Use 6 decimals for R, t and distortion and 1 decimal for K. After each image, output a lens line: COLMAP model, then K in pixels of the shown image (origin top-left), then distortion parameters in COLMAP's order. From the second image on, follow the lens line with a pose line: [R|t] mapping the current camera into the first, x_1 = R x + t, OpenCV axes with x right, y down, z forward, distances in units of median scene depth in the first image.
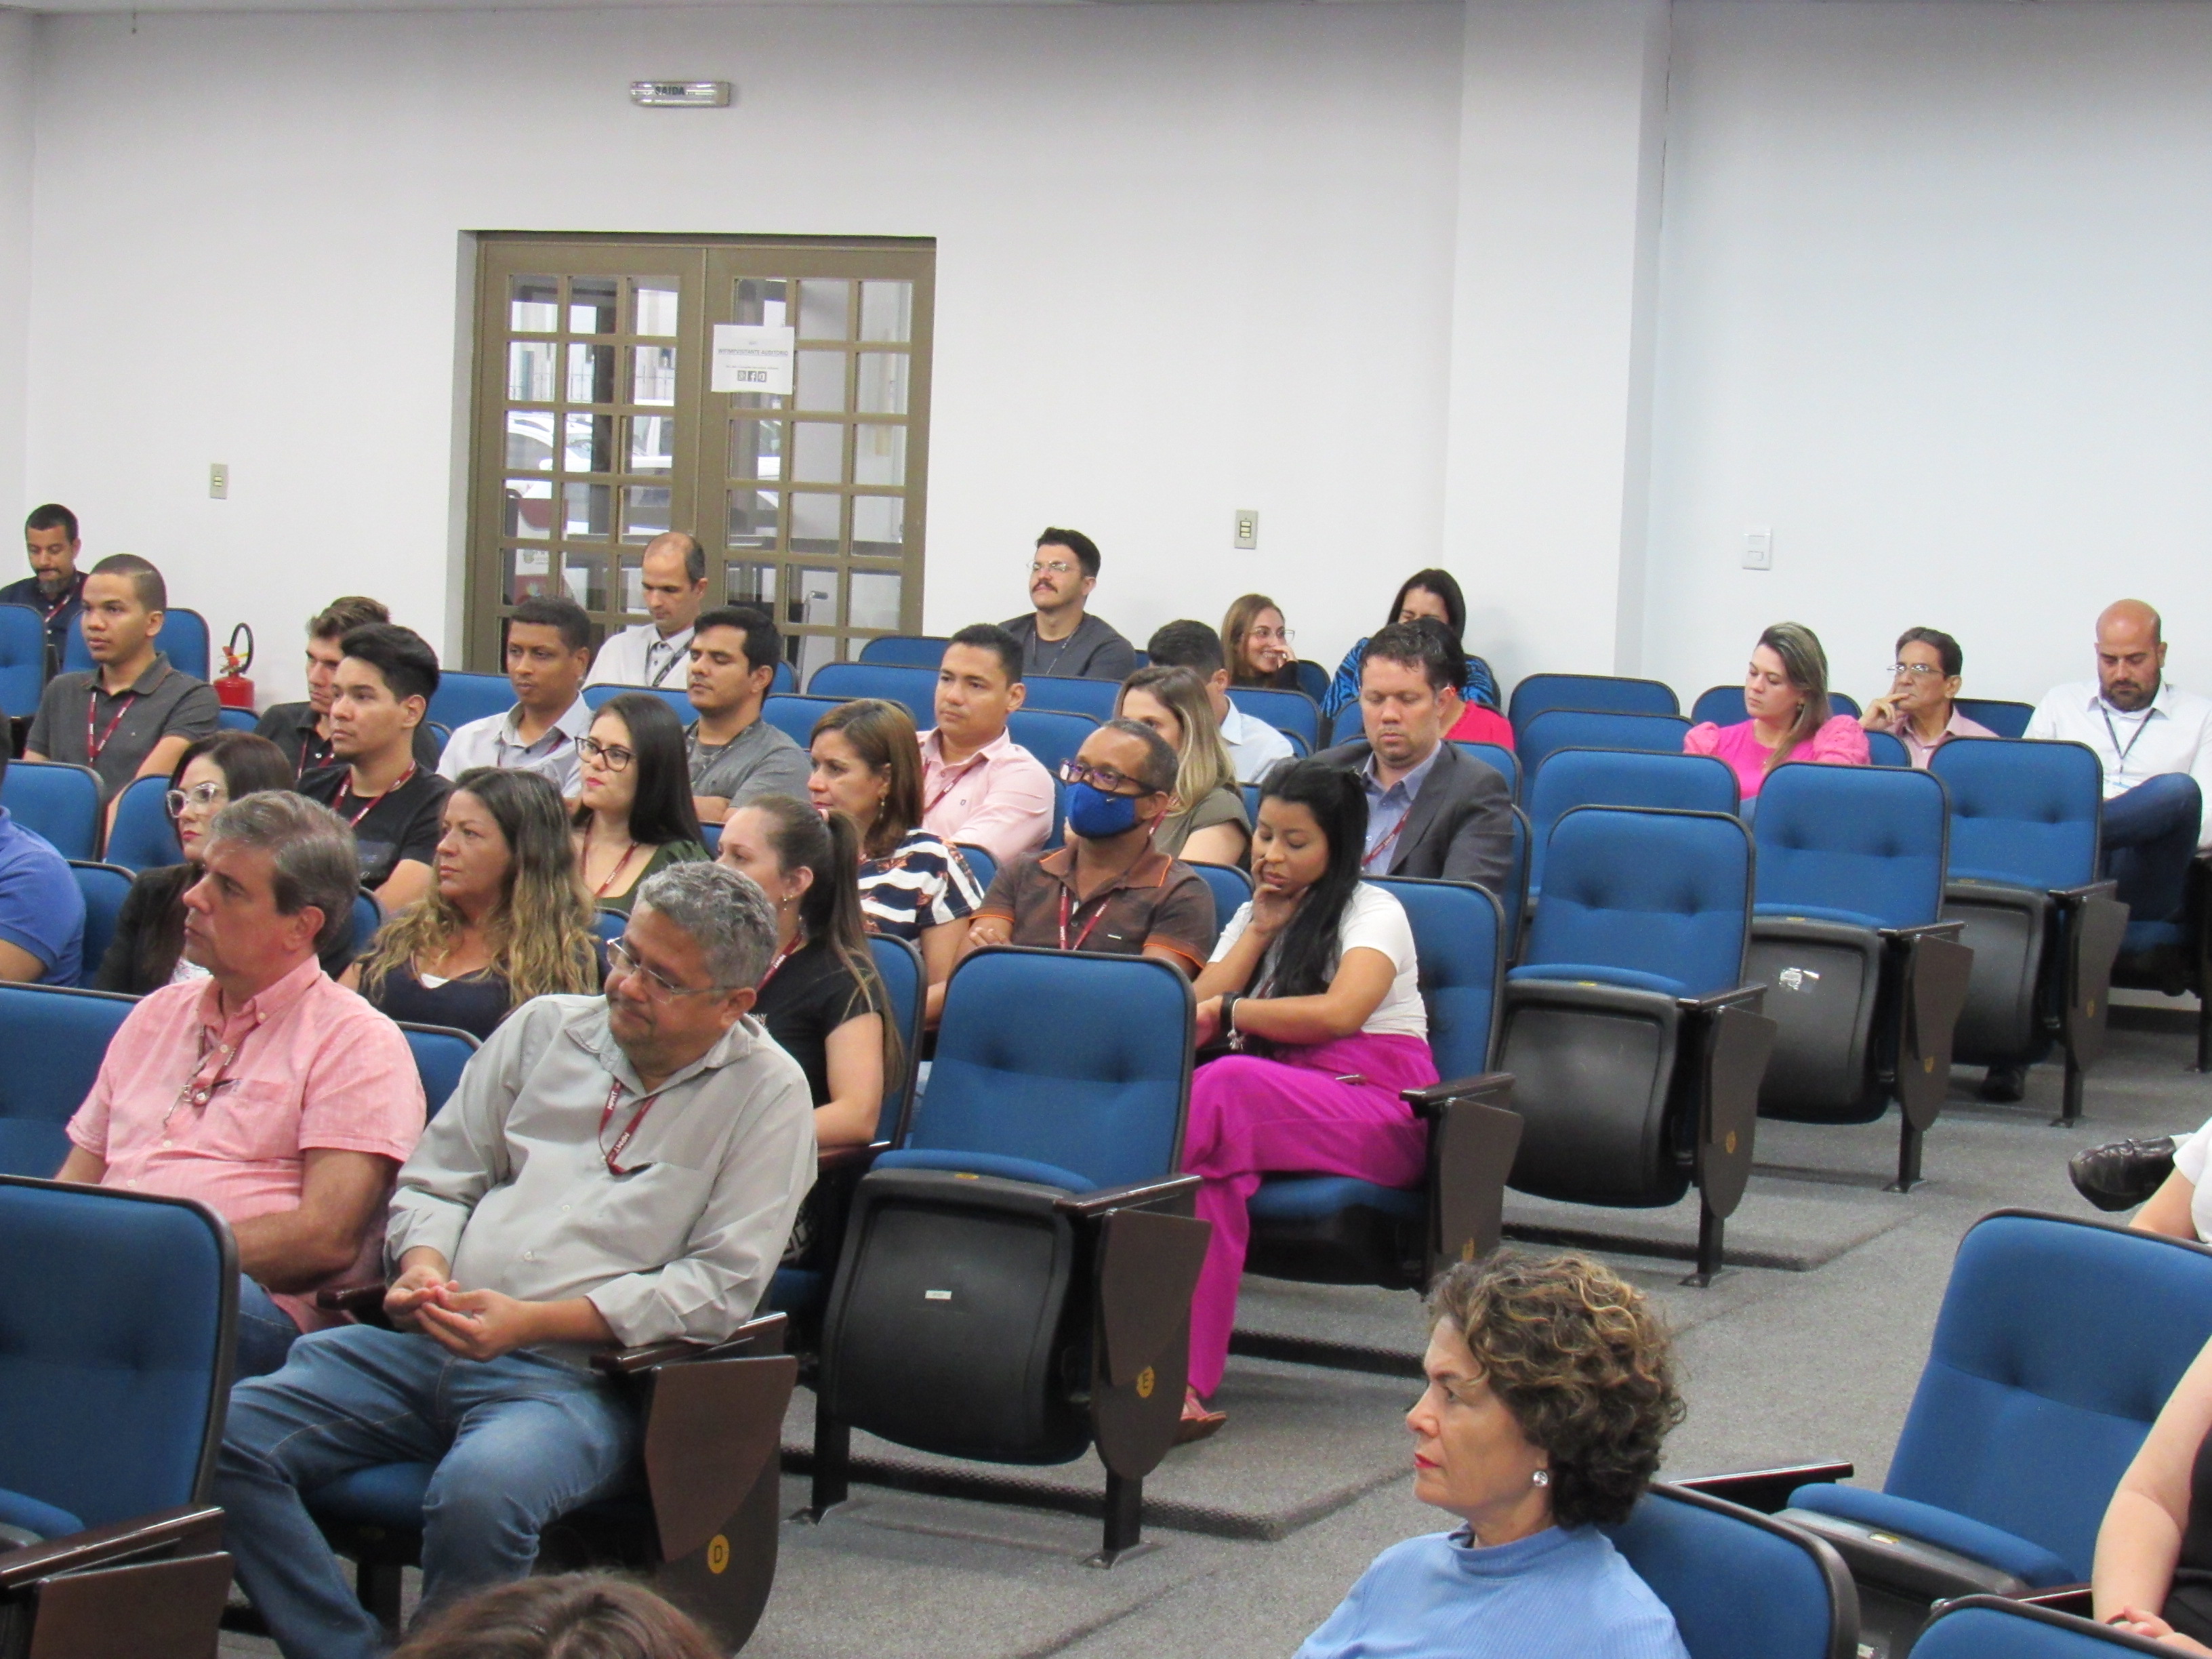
lens RADIAL K [[4883.4, 0, 1114.8], [0, 4883.4, 826.4], [0, 0, 1]] dist [-0.095243, 0.000000]
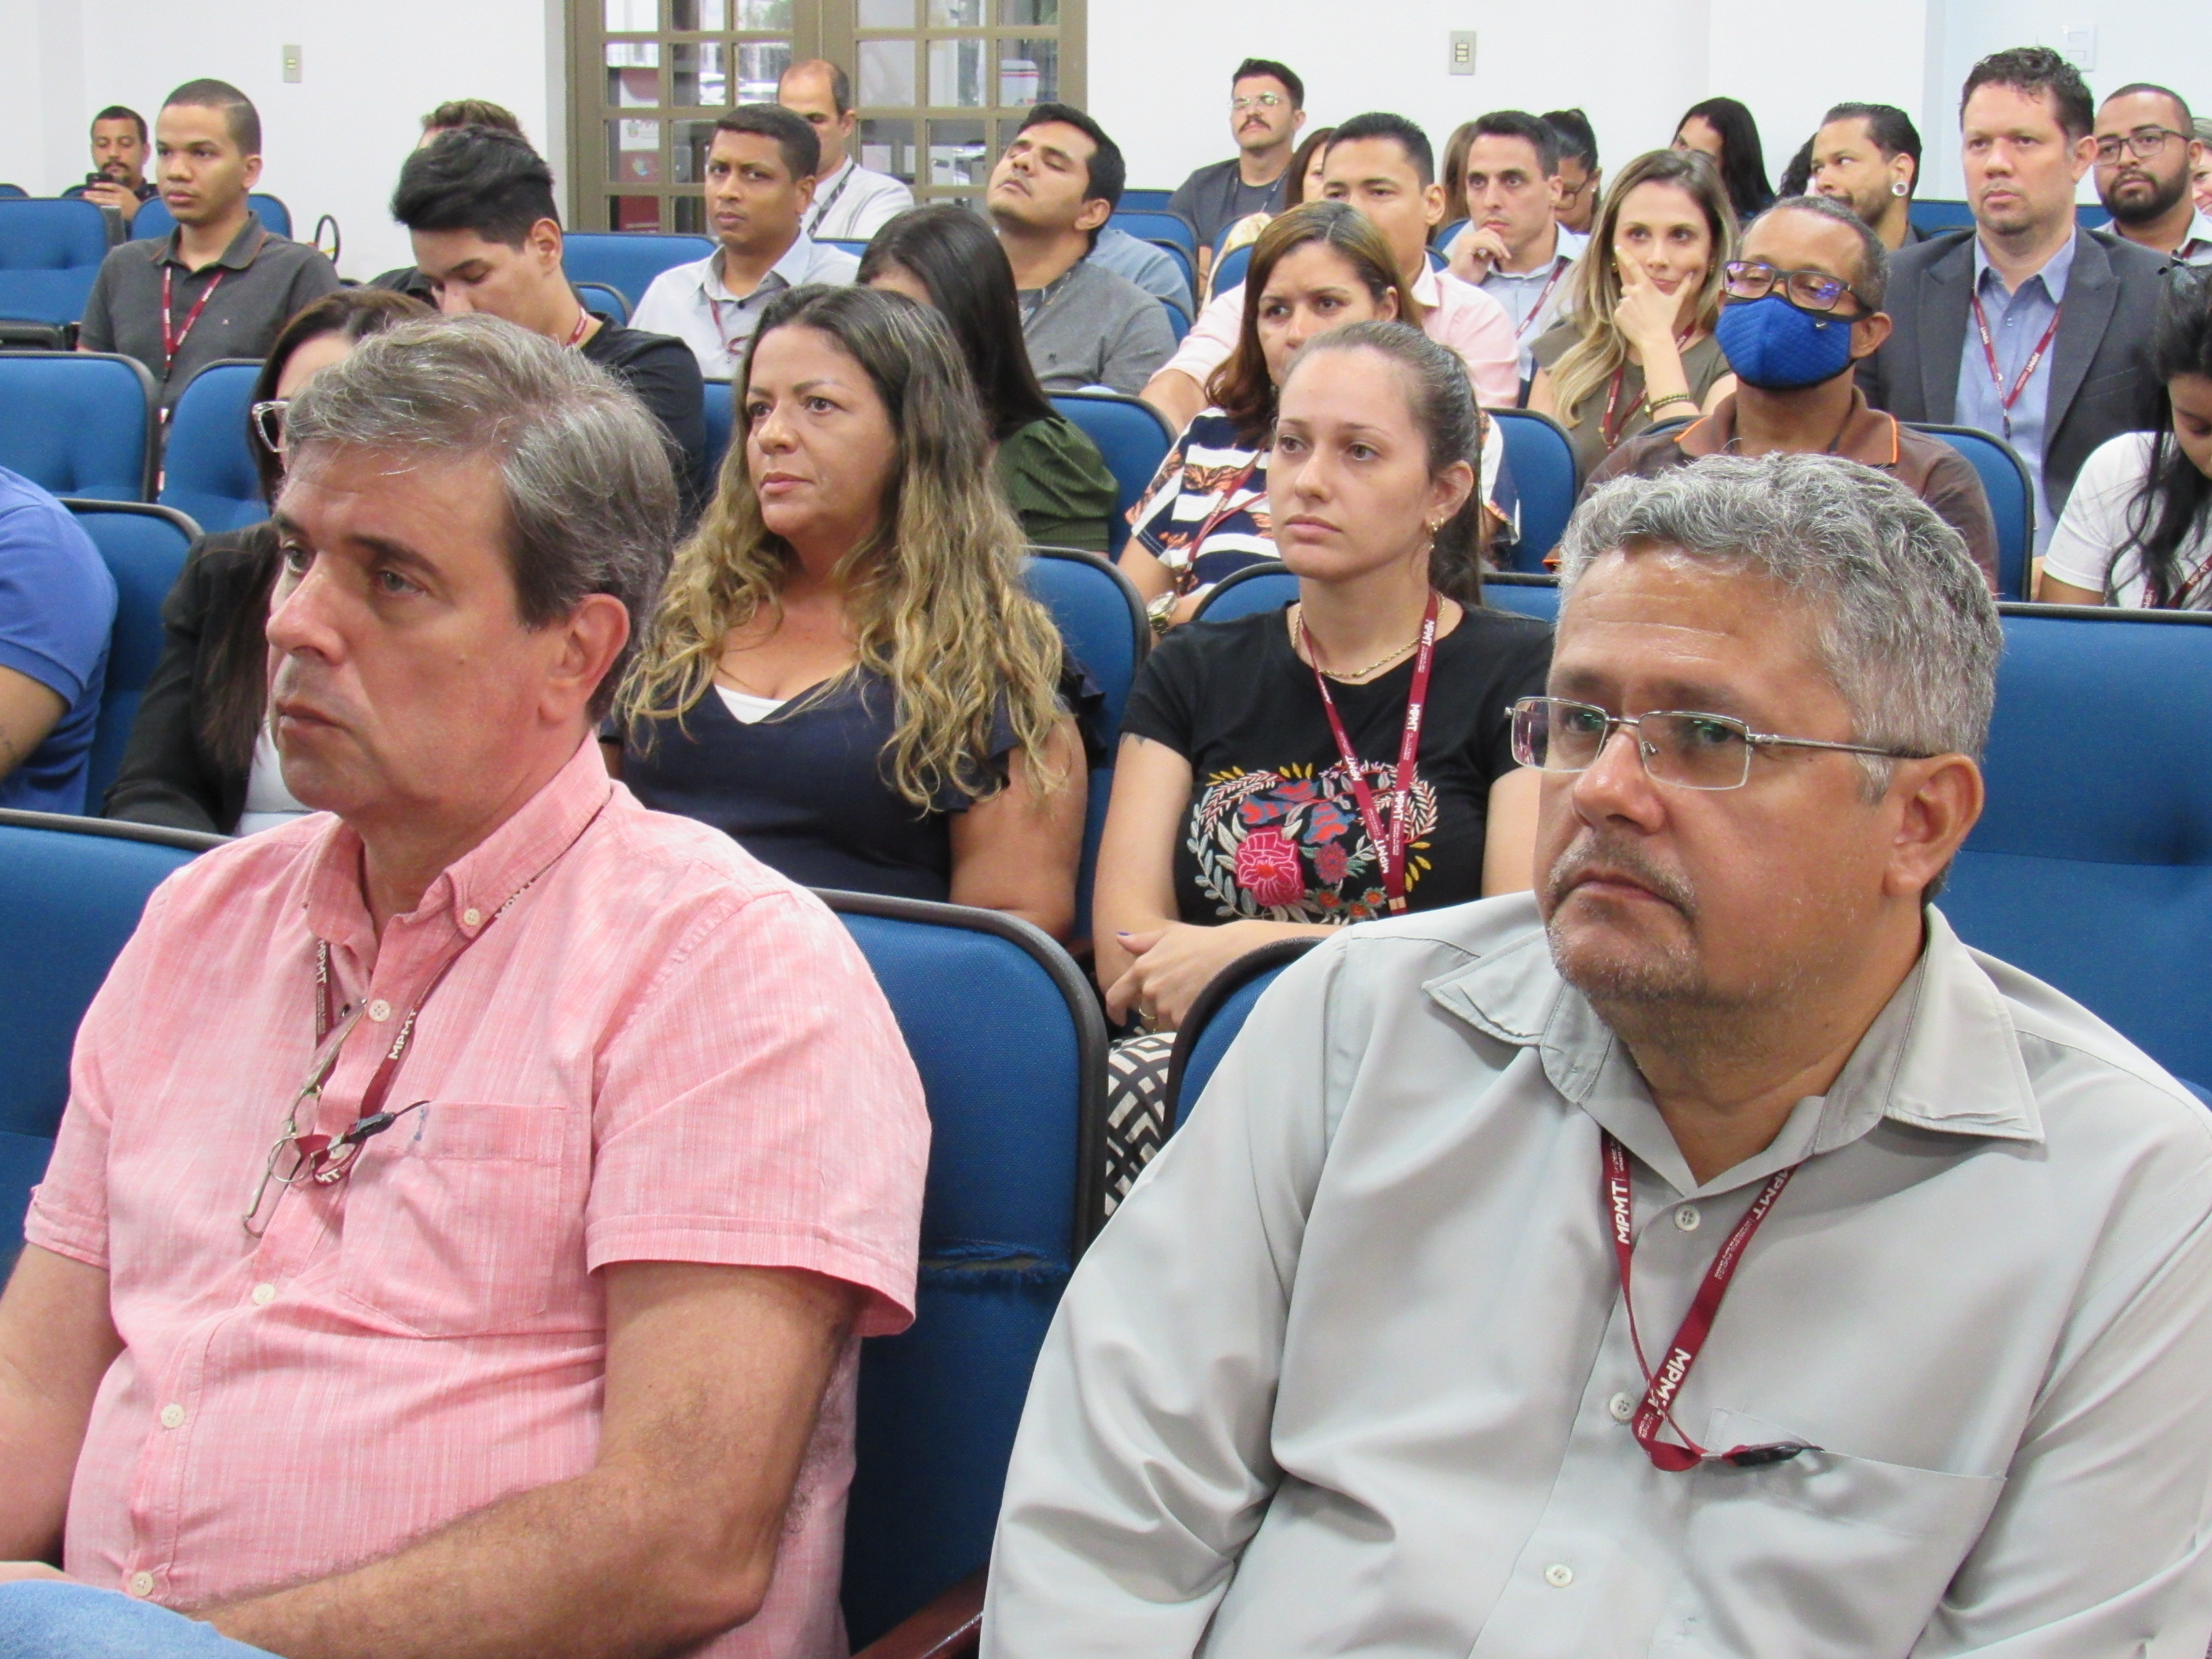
lens RADIAL K [[3565.5, 0, 1100.9], [0, 3565.5, 833.4], [0, 0, 1]] dist [-0.309734, 0.000000]
pose [[0.999071, -0.034217, 0.026190, -0.112894], [0.030834, 0.992274, 0.120175, 0.002461], [-0.030099, -0.119256, 0.992407, 0.614203]]
